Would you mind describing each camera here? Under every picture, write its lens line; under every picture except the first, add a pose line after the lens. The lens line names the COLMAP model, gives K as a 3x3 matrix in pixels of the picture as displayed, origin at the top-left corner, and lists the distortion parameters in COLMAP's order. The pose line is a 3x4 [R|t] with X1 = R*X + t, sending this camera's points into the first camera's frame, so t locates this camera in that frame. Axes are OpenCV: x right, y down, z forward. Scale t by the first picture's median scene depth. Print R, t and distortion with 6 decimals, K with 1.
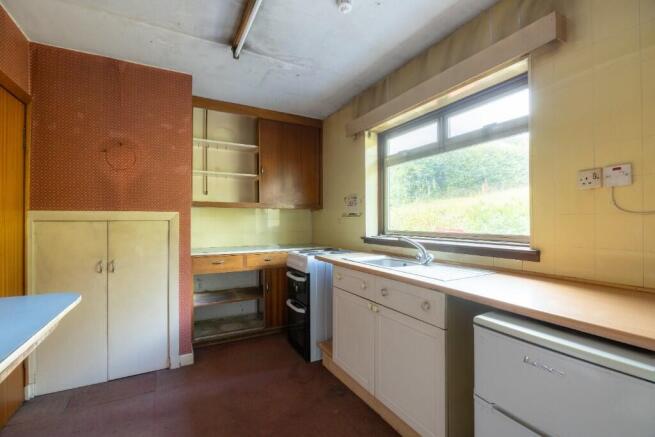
lens RADIAL K [[298.9, 0, 331.1], [0, 298.9, 219.6], [0, 0, 1]] dist [-0.001626, -0.001330]
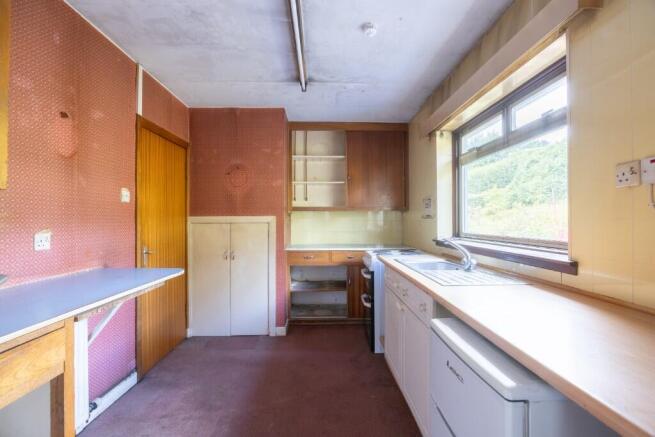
lens RADIAL K [[298.9, 0, 327.7], [0, 298.9, 219.9], [0, 0, 1]] dist [-0.001626, -0.001330]
pose [[0.886535, -0.002297, -0.462656, 0.311343], [0.003968, 0.999989, 0.002639, -0.012338], [0.462645, -0.004176, 0.886534, -0.044327]]
